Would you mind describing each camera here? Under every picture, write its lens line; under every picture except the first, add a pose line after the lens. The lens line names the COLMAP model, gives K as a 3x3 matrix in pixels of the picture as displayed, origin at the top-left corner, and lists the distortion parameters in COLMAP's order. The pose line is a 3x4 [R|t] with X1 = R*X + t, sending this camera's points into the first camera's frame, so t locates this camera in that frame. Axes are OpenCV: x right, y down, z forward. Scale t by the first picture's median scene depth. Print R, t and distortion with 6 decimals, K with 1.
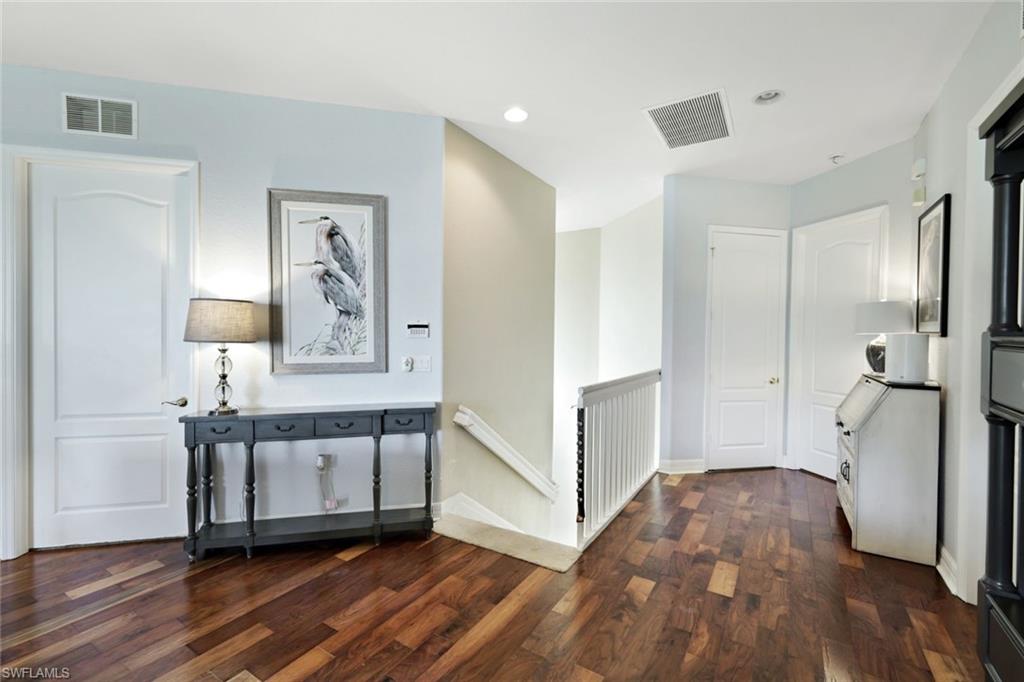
lens RADIAL K [[453.1, 0, 515.4], [0, 453.1, 338.3], [0, 0, 1]] dist [-0.001491, -0.000073]
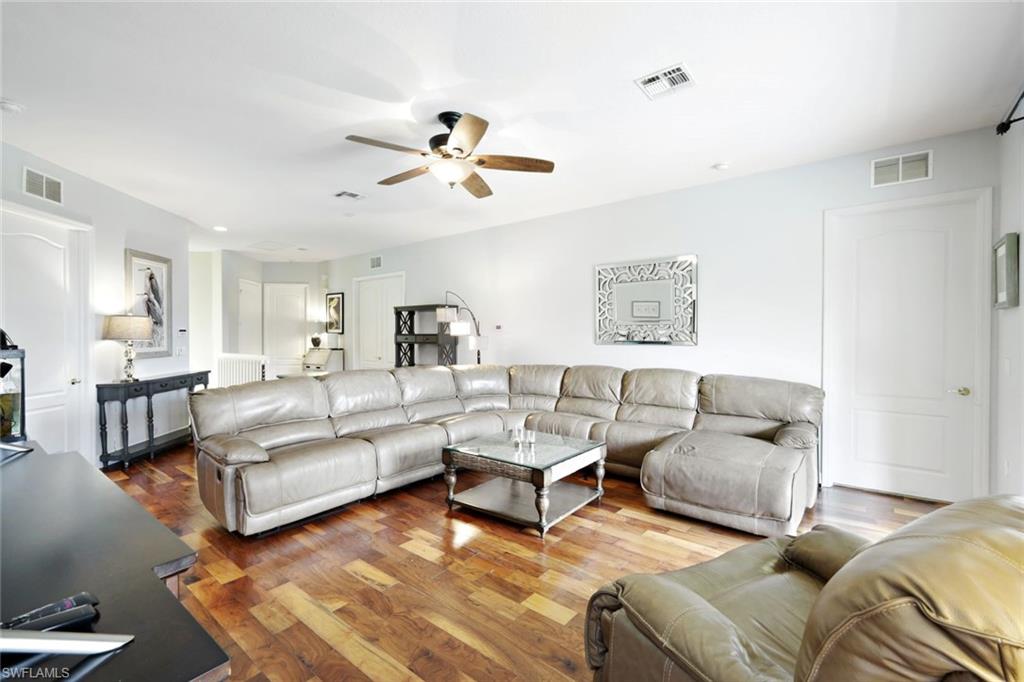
lens RADIAL K [[453.1, 0, 515.4], [0, 453.1, 338.3], [0, 0, 1]] dist [-0.001491, -0.000073]
pose [[0.128360, -0.016312, 0.991593, -1.967330], [0.014052, 0.999794, 0.014627, -0.002458], [-0.991628, 0.012057, 0.128563, -0.622904]]
